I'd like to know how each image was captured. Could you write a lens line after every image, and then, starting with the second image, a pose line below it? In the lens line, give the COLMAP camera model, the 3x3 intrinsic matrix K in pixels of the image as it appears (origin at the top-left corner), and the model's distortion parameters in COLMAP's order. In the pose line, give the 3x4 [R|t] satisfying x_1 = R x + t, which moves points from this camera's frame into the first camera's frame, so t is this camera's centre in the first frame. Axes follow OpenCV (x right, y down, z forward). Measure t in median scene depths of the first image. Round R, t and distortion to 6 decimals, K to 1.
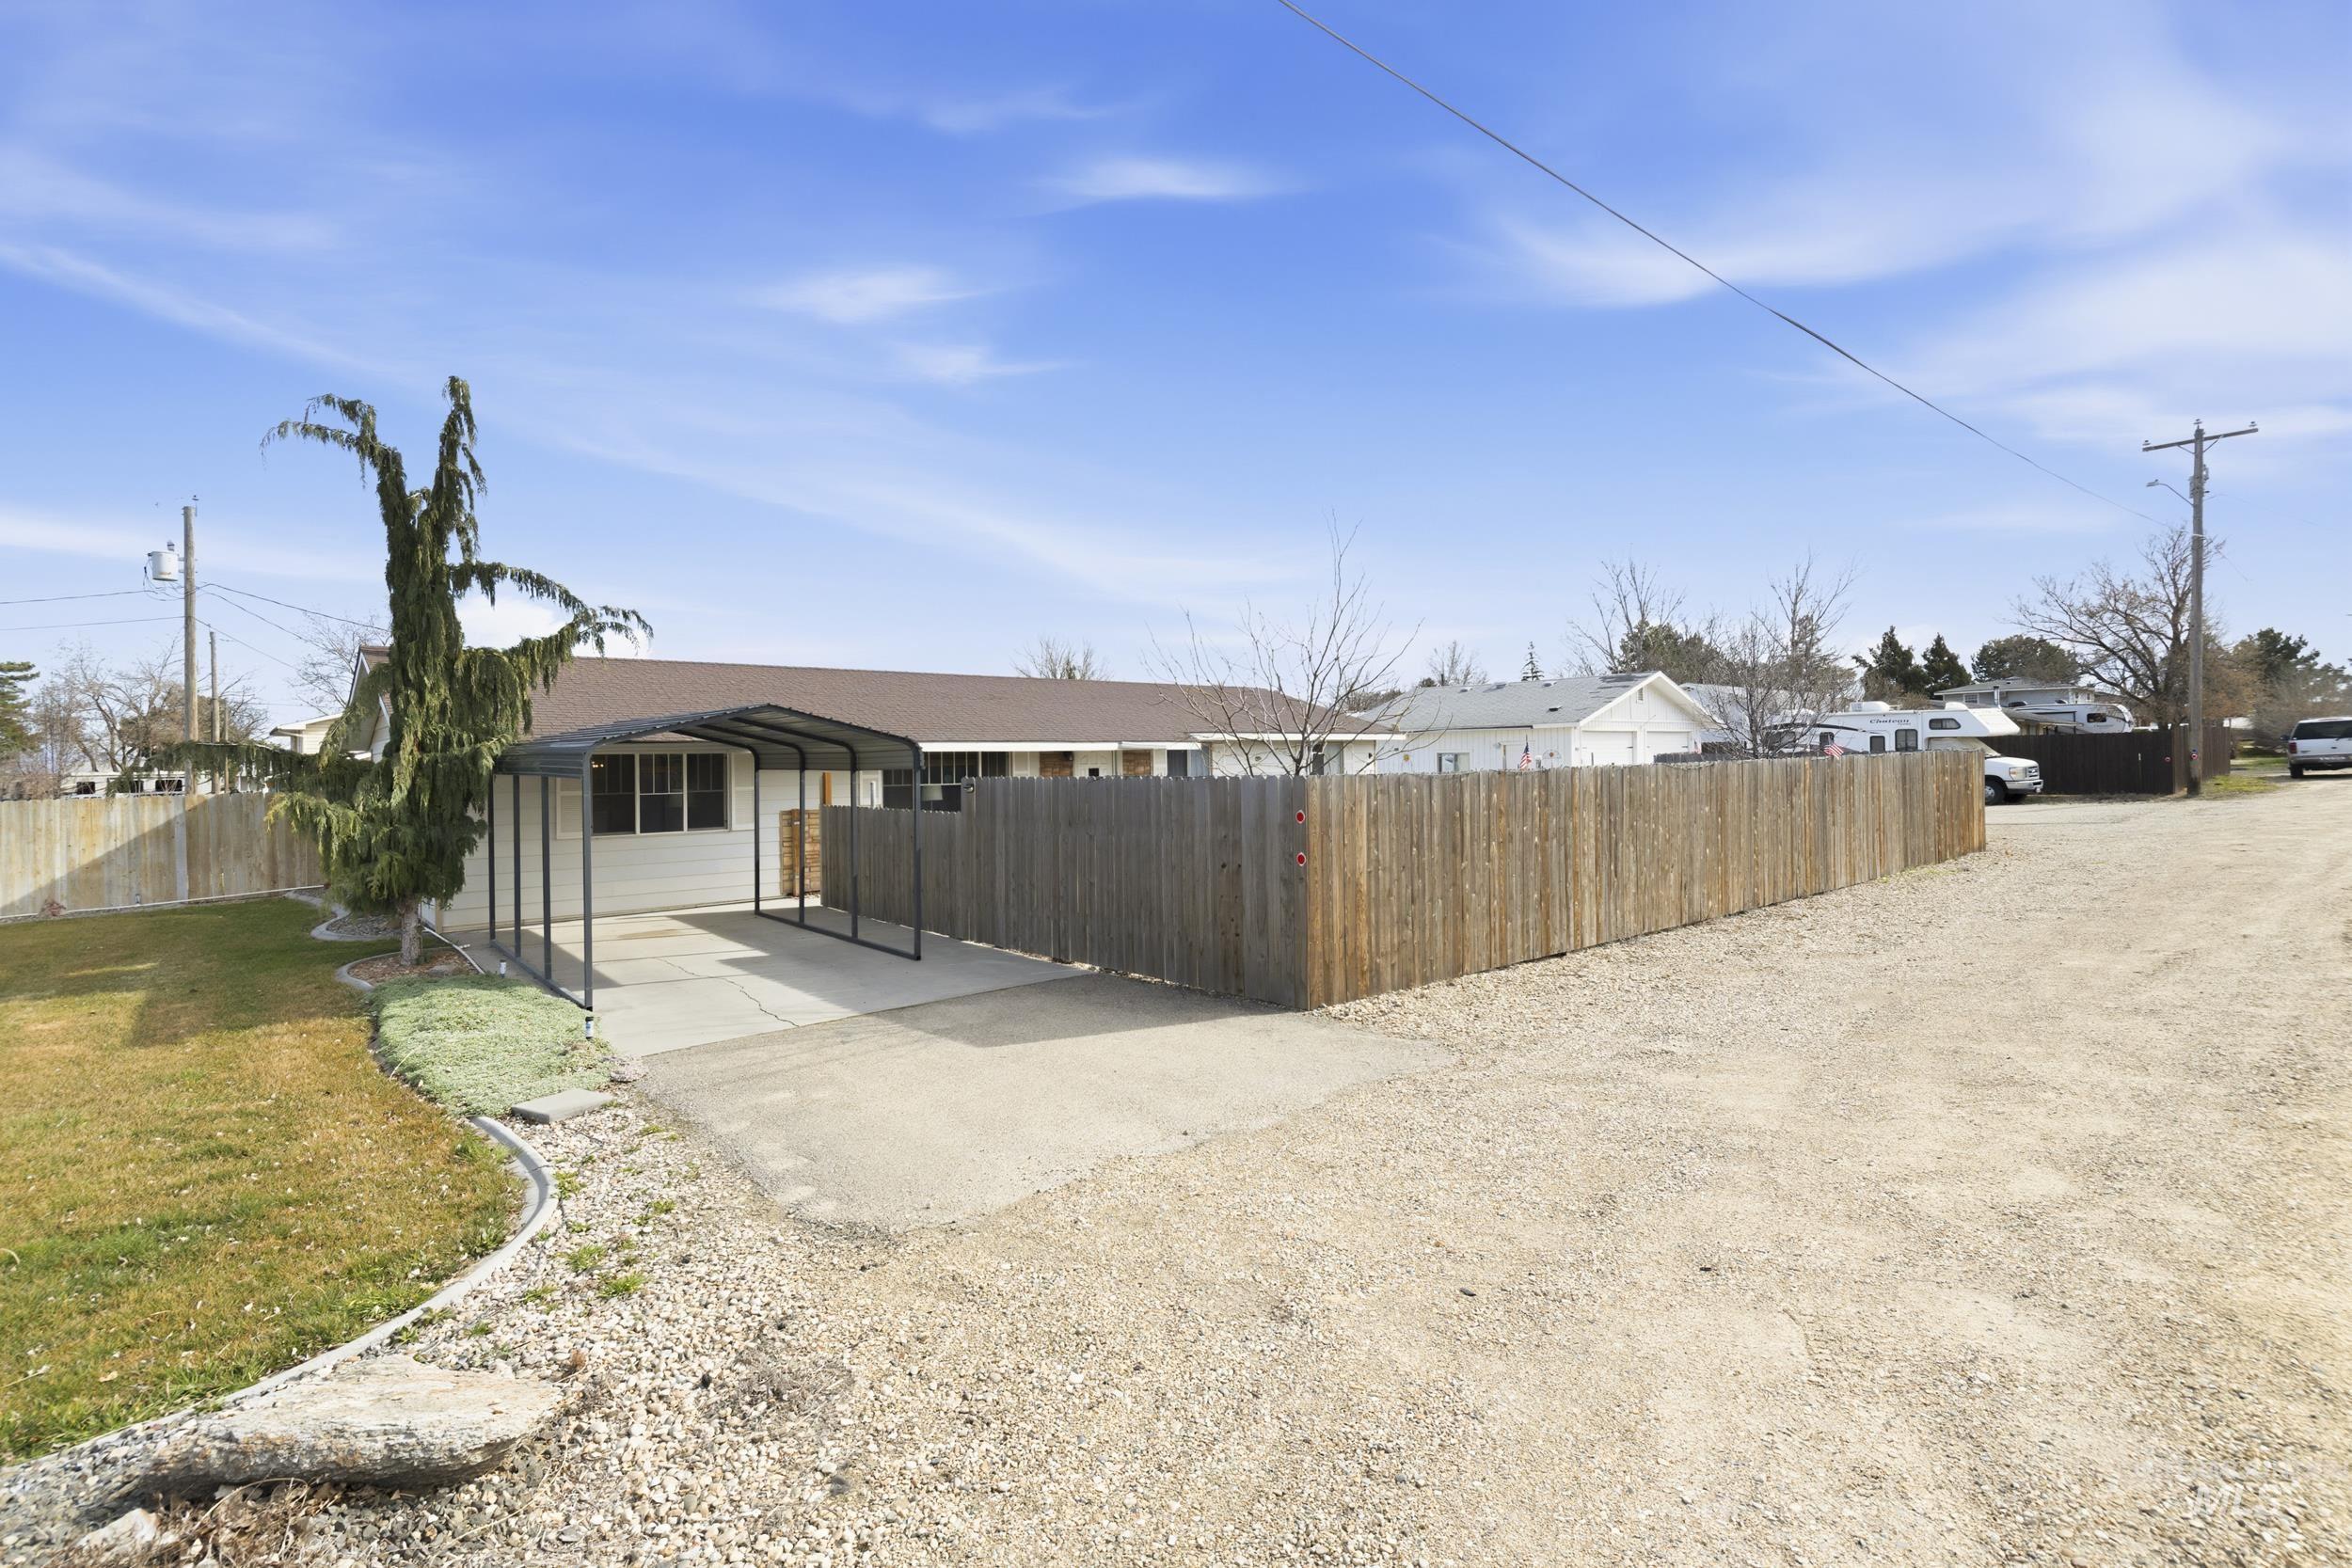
lens RADIAL K [[1084.3, 0, 1181.7], [0, 1084.3, 739.5], [0, 0, 1]] dist [0.006937, -0.002091]
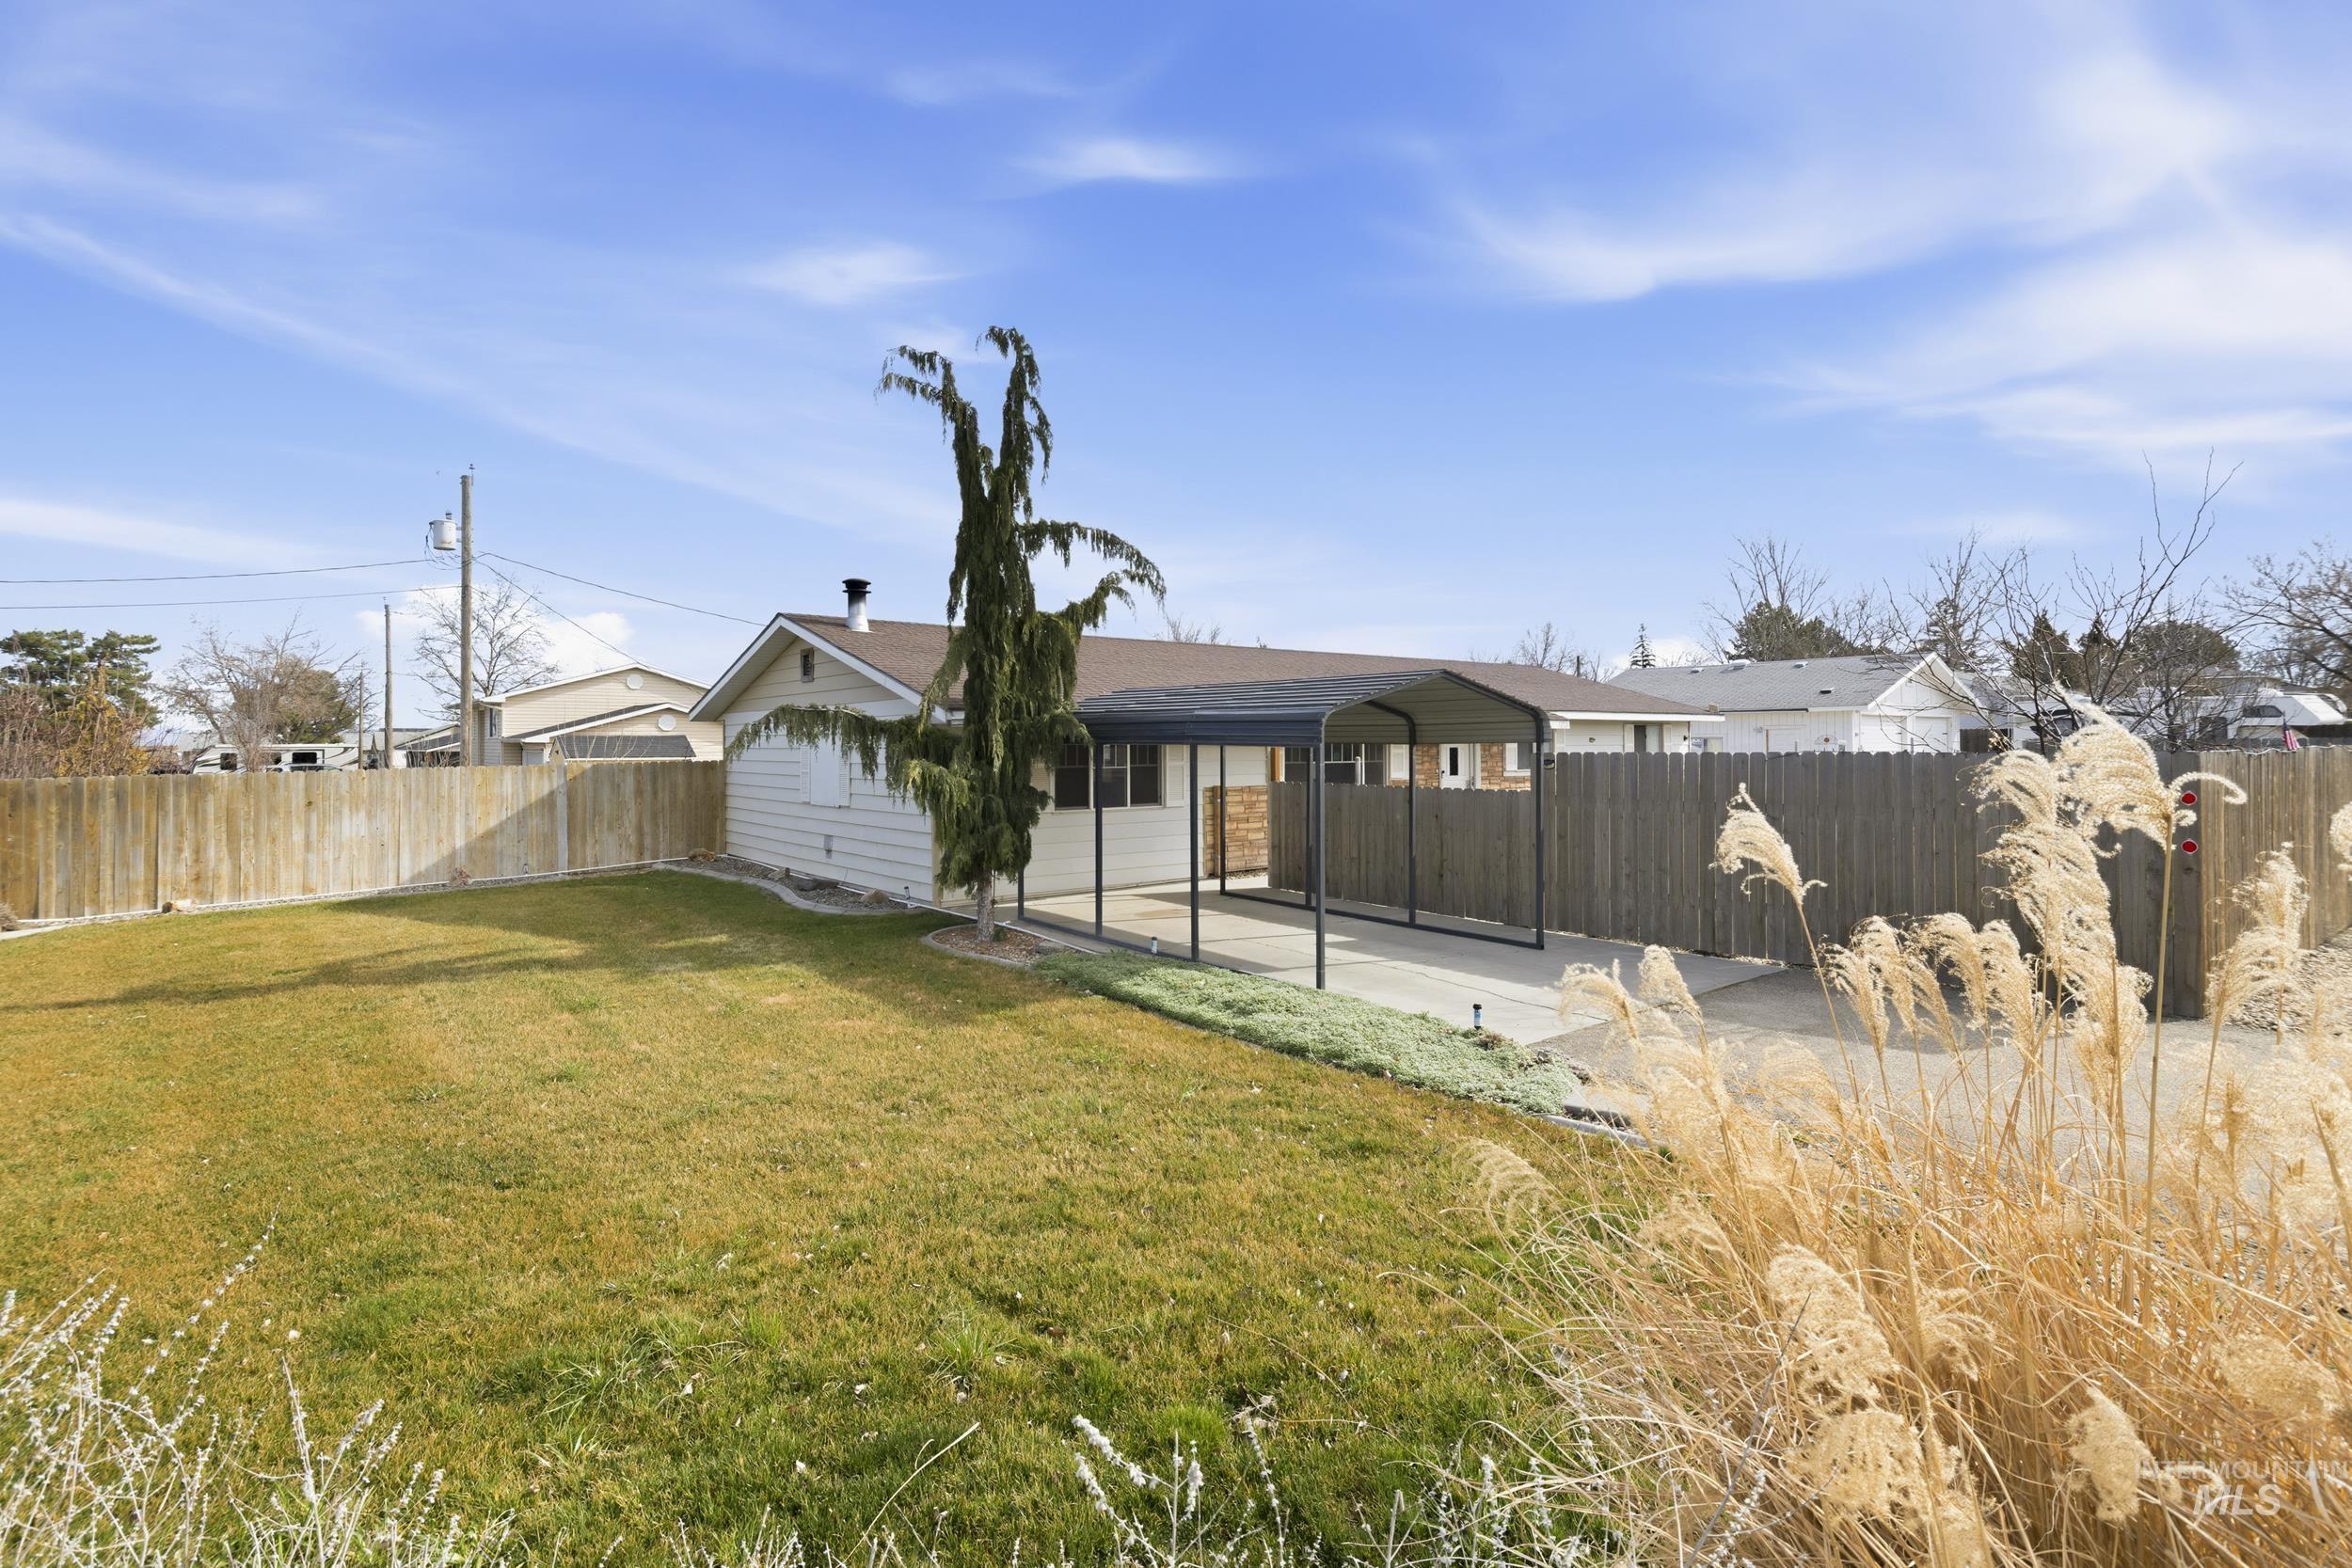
lens RADIAL K [[1084.3, 0, 1103.5], [0, 1084.3, 742.8], [0, 0, 1]] dist [0.006937, -0.002091]
pose [[0.999250, 0.010122, -0.037380, -0.403009], [-0.009455, 0.999794, 0.017986, 0.009308], [0.037554, -0.017620, 0.999139, 0.036137]]
